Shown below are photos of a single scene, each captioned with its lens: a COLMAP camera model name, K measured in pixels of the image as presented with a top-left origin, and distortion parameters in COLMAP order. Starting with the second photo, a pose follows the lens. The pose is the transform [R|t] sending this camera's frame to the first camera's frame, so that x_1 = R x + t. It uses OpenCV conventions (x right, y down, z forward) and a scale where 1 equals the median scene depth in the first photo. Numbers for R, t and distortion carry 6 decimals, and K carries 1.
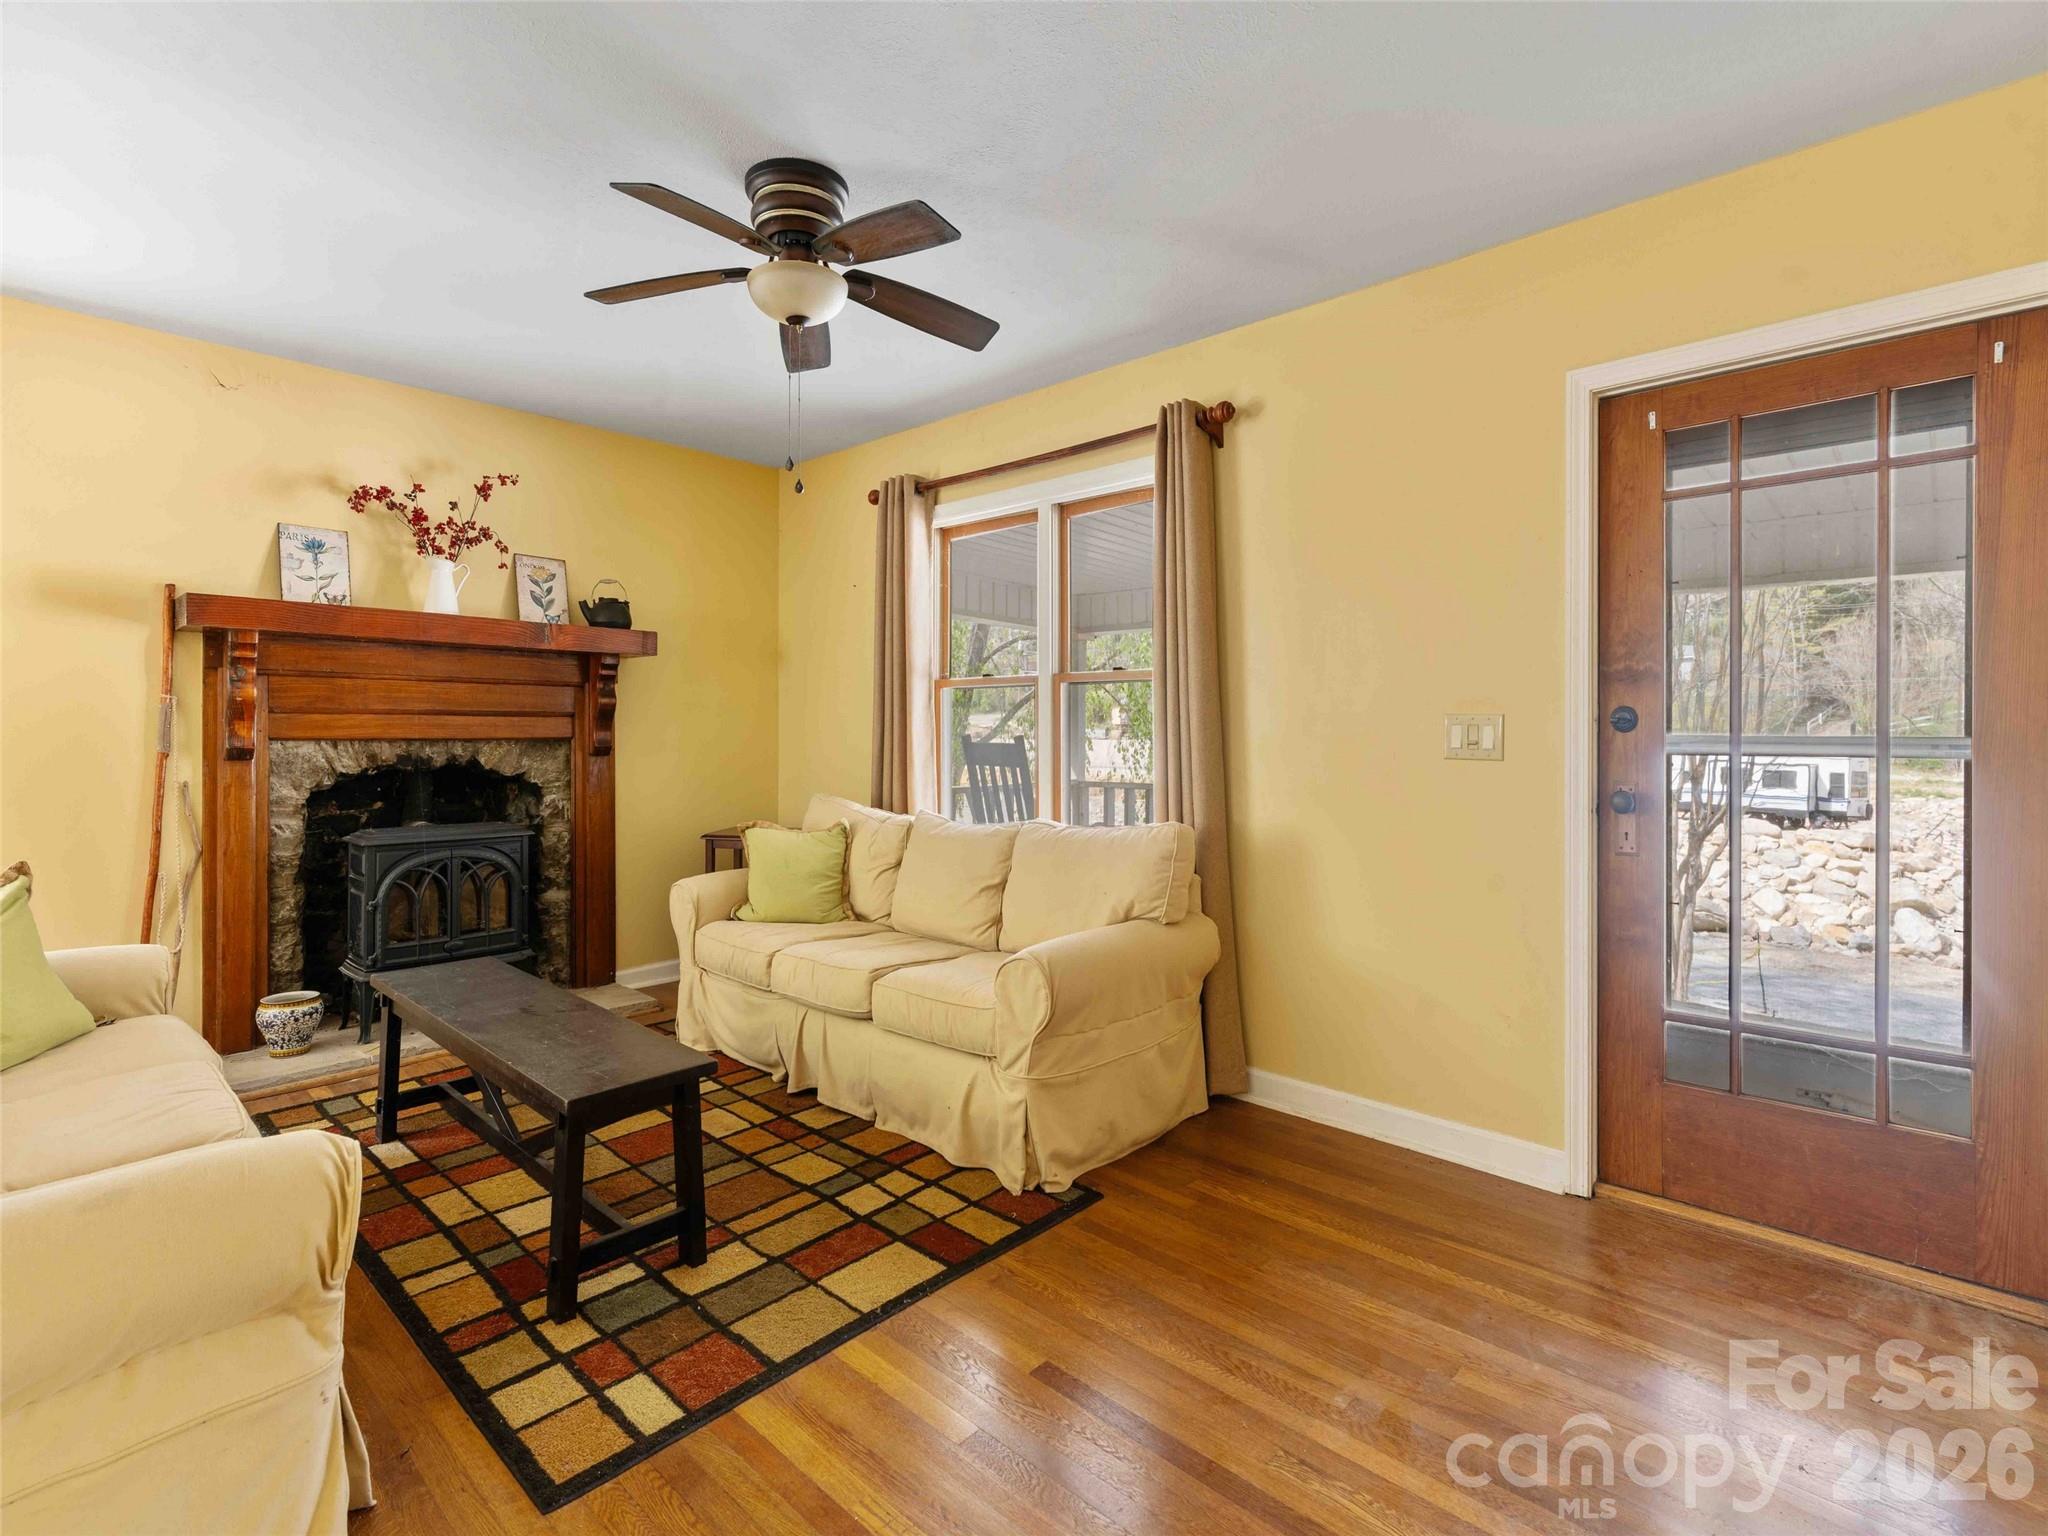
lens RADIAL K [[972.8, 0, 1020.8], [0, 972.8, 752.4], [0, 0, 1]] dist [-0.000054, -0.000201]
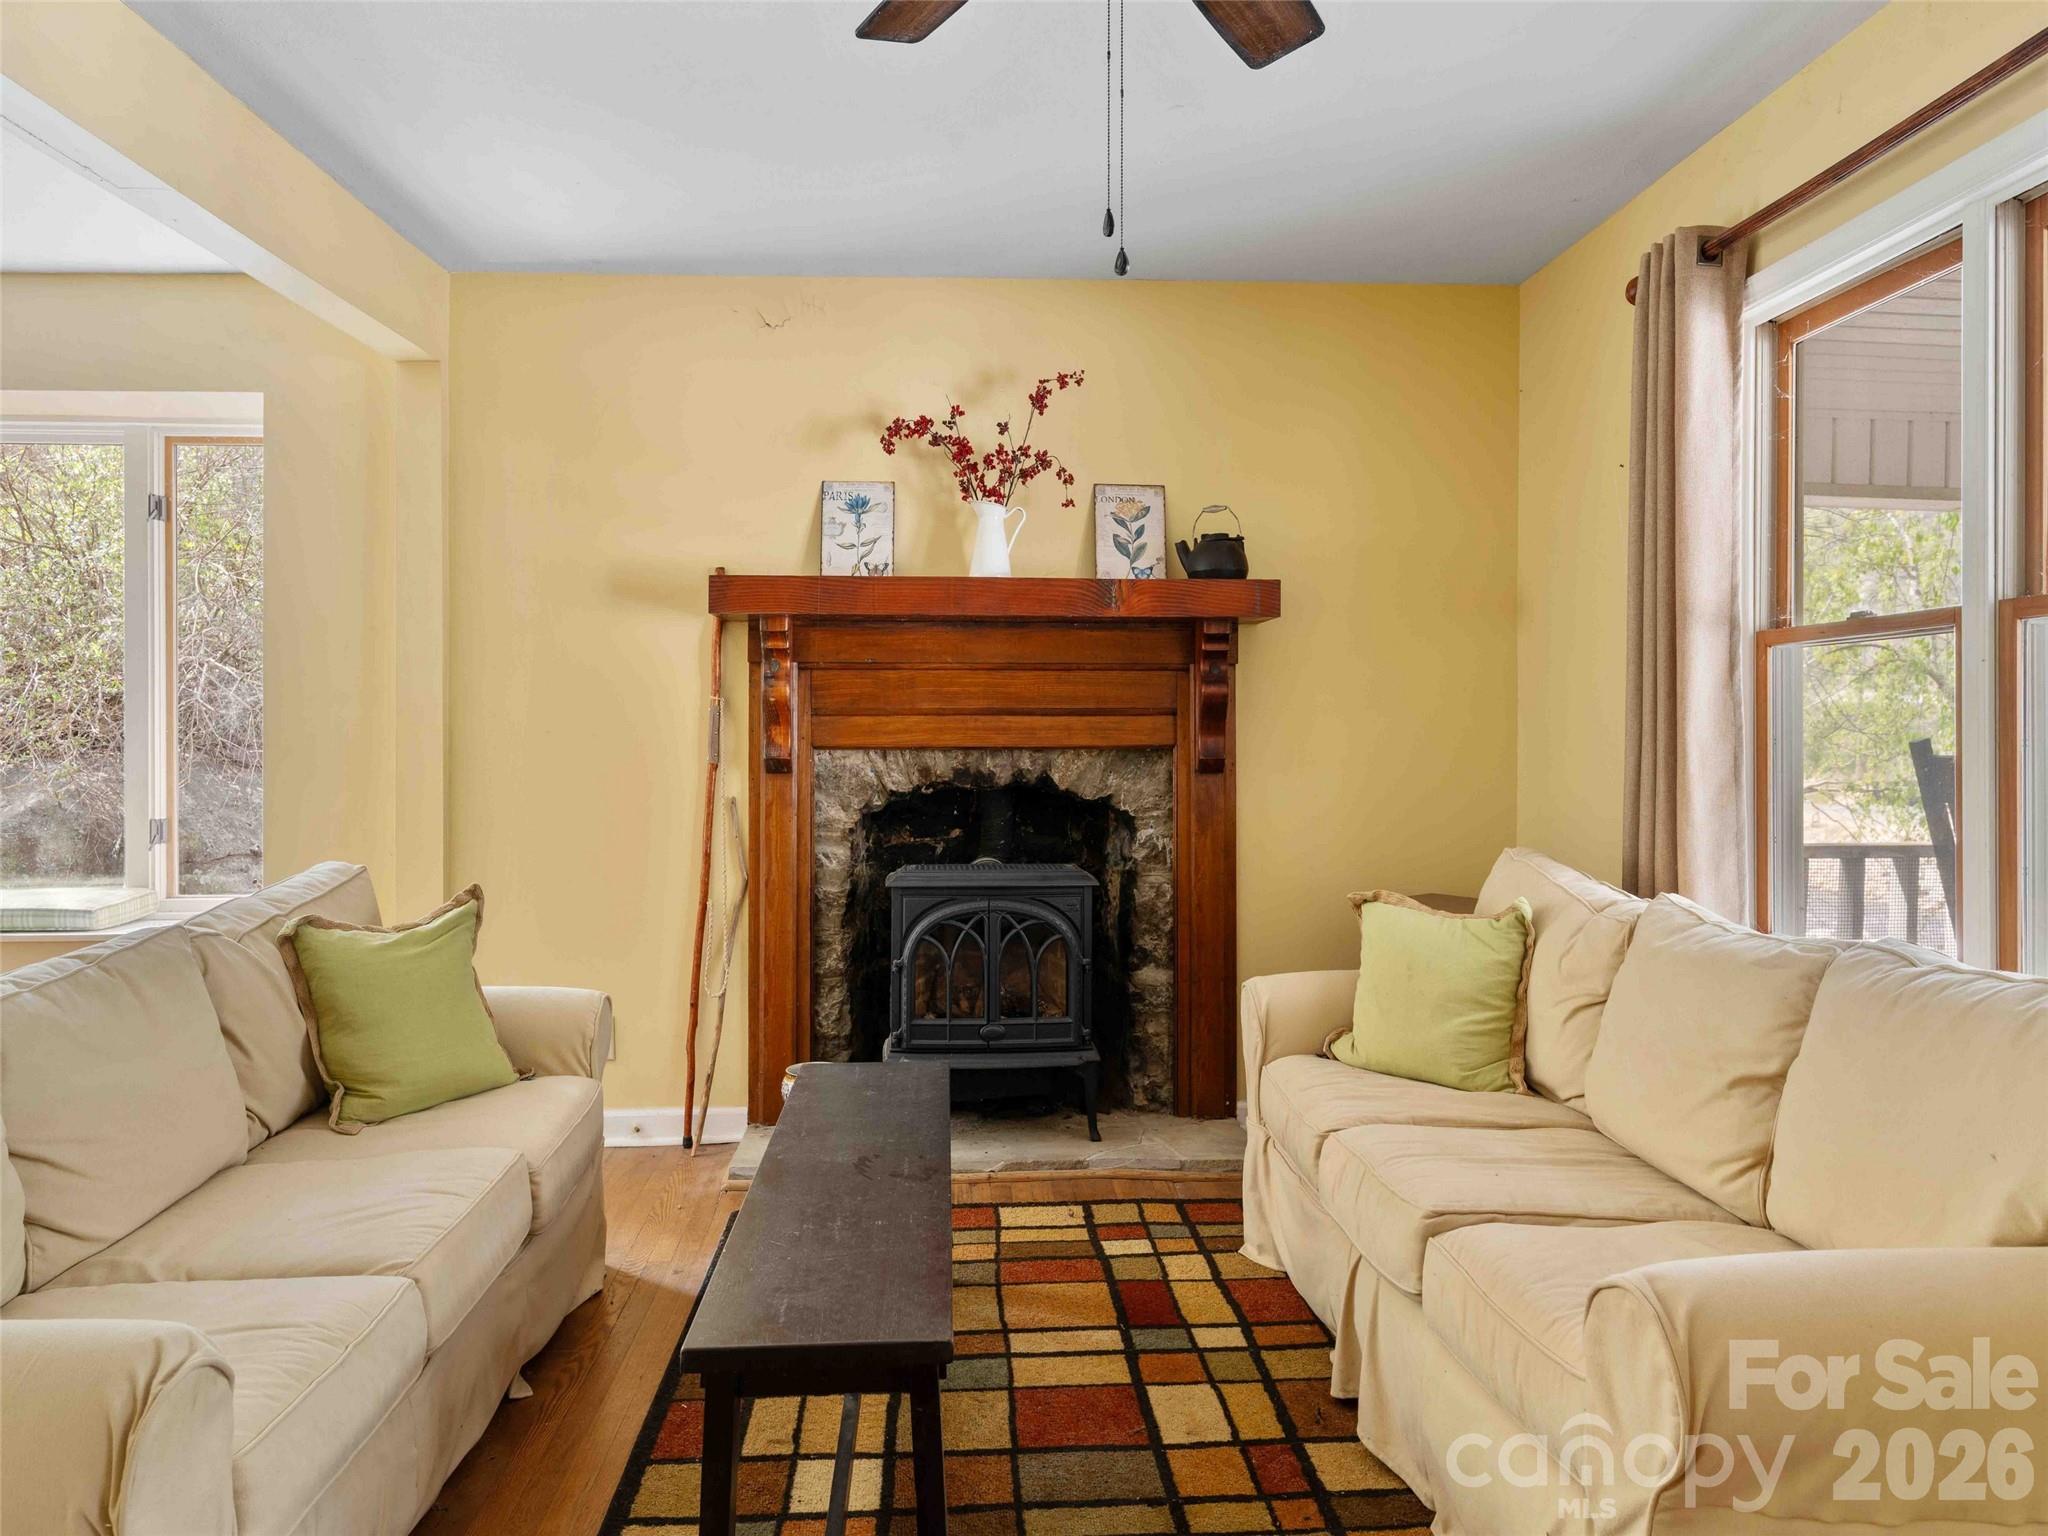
lens RADIAL K [[1382.1, 0, 1030.2], [0, 1382.1, 756.9], [0, 0, 1]] dist [0.008858, -0.001444]
pose [[0.727785, 0.007704, -0.685762, 0.147433], [-0.010487, 0.999945, 0.000105, -0.007563], [0.685725, 0.007115, 0.727826, 0.268129]]
